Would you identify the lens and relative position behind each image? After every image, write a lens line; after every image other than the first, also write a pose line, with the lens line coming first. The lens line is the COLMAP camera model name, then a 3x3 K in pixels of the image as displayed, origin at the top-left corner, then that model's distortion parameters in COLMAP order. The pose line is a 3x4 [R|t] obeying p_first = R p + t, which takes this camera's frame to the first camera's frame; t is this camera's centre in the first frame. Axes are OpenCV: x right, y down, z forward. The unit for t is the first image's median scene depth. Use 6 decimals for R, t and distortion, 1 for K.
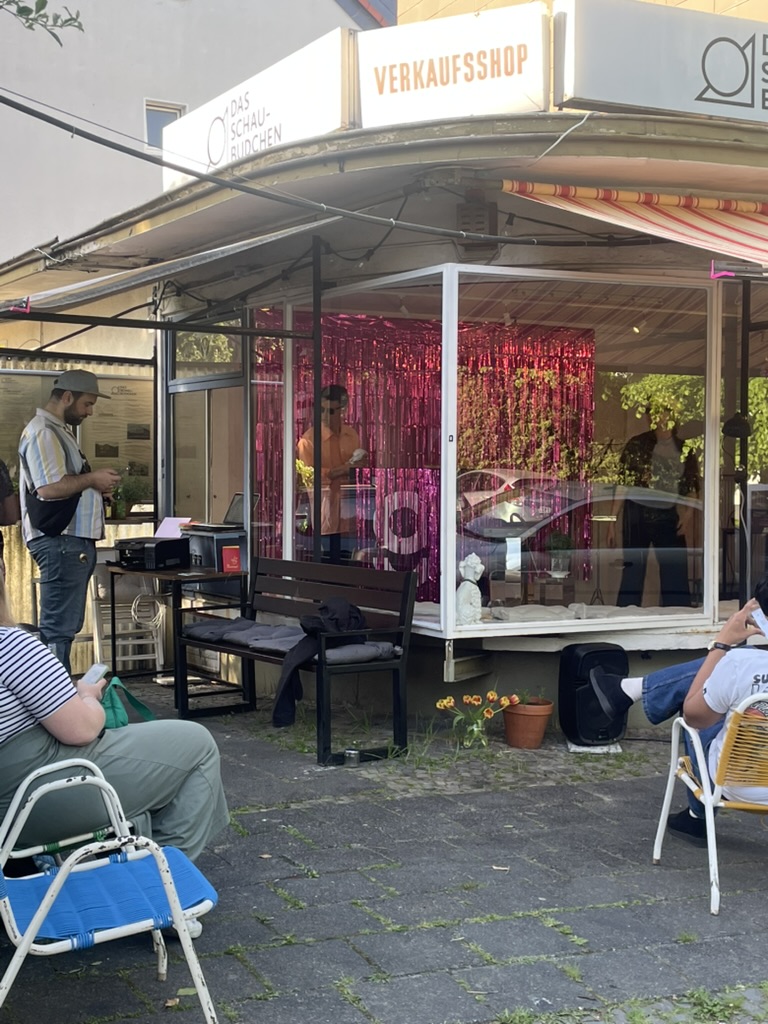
lens RADIAL K [[1402.5, 0, 395.1], [0, 1402.5, 512.6], [0, 0, 1]] dist [0.059997, 0.000000]
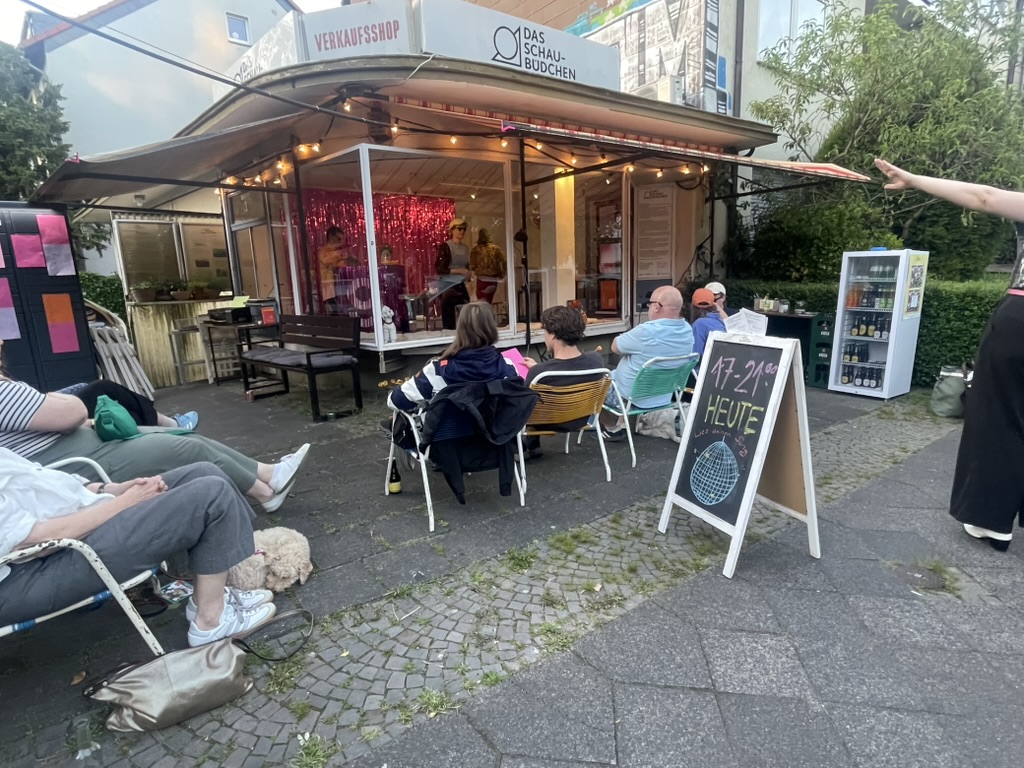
lens RADIAL K [[559.5, 0, 514.6], [0, 559.5, 385.5], [0, 0, 1]] dist [-0.002320, -0.001270]
pose [[0.974153, -0.081780, 0.210565, 0.048746], [0.046238, 0.984618, 0.168494, 0.014912], [-0.221105, -0.154403, 0.962950, 0.201895]]
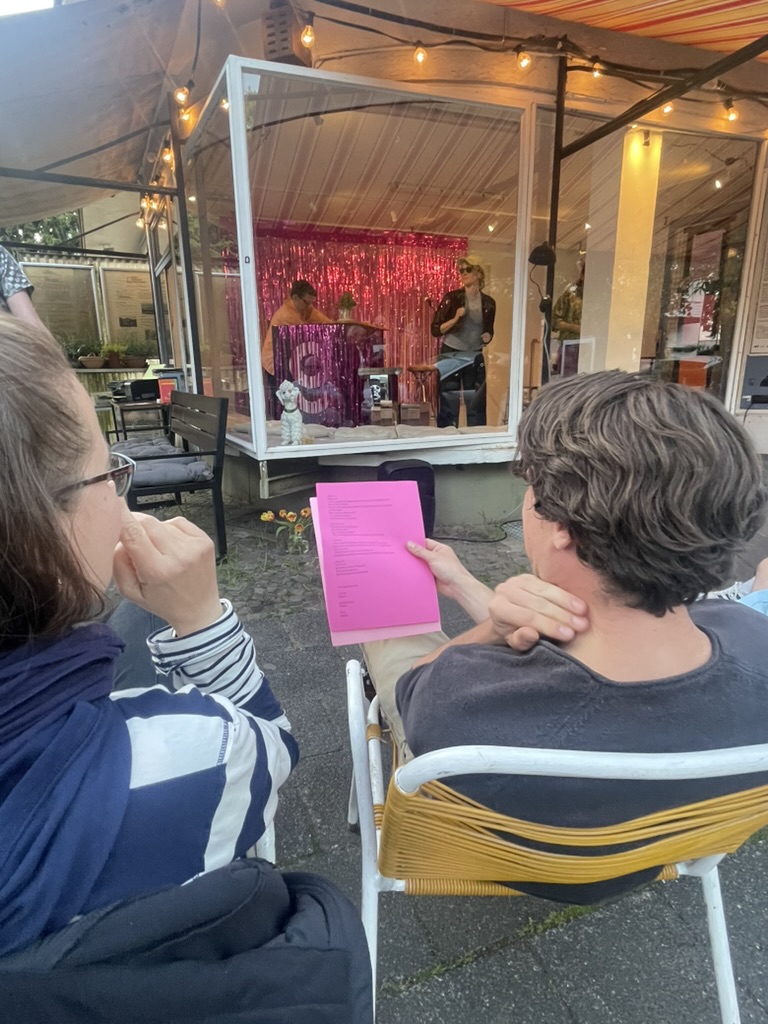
lens RADIAL K [[559.5, 0, 386.5], [0, 559.5, 510.8], [0, 0, 1]] dist [-0.002320, -0.001270]
pose [[0.997303, -0.000580, -0.073398, 0.156856], [0.017216, 0.973923, 0.226227, 0.030002], [0.071353, -0.226880, 0.971305, 0.543350]]
